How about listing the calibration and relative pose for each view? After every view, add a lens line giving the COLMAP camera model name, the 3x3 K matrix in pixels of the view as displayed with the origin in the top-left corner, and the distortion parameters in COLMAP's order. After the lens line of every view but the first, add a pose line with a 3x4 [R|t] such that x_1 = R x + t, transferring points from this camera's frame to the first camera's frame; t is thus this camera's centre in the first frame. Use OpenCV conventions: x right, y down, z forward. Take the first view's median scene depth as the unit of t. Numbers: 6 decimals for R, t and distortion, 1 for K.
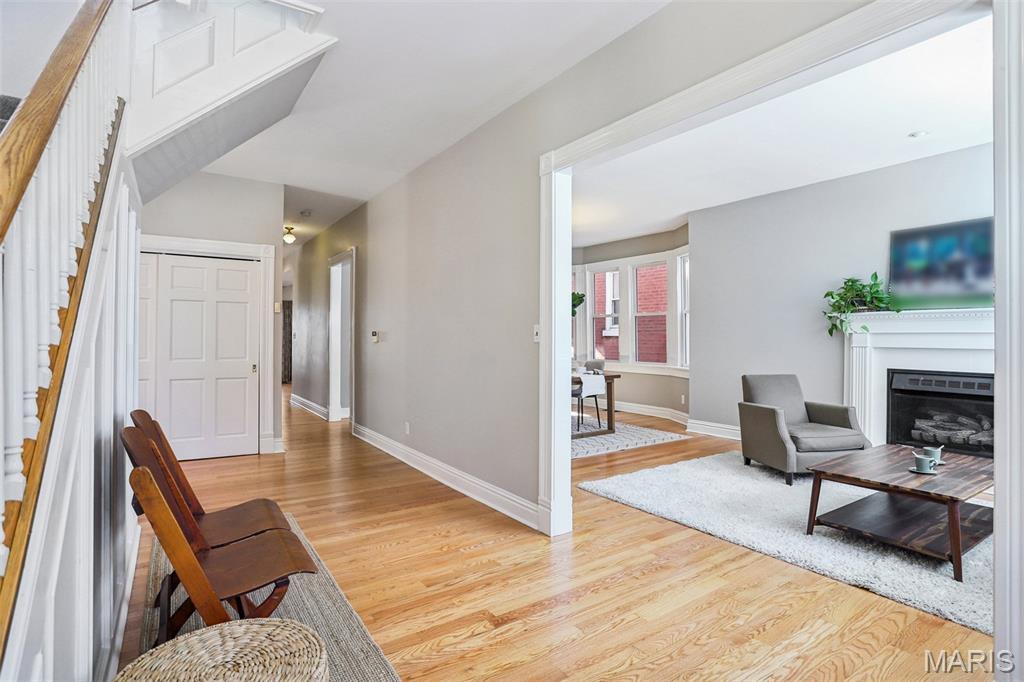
lens RADIAL K [[514.7, 0, 498.5], [0, 514.7, 336.1], [0, 0, 1]] dist [-0.051361, 0.018892]
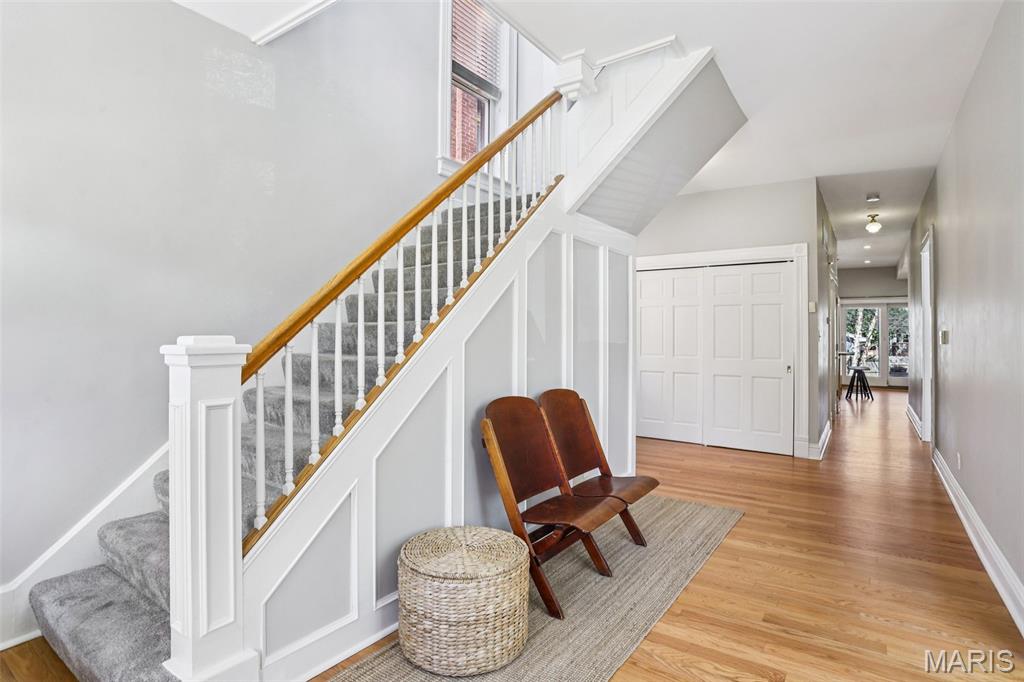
lens RADIAL K [[514.7, 0, 514.0], [0, 514.7, 332.9], [0, 0, 1]] dist [-0.051361, 0.018892]
pose [[0.378712, -0.008730, -0.925473, 0.417658], [0.001669, 0.999960, -0.008750, -0.000183], [0.925513, 0.001769, 0.378712, 0.219017]]
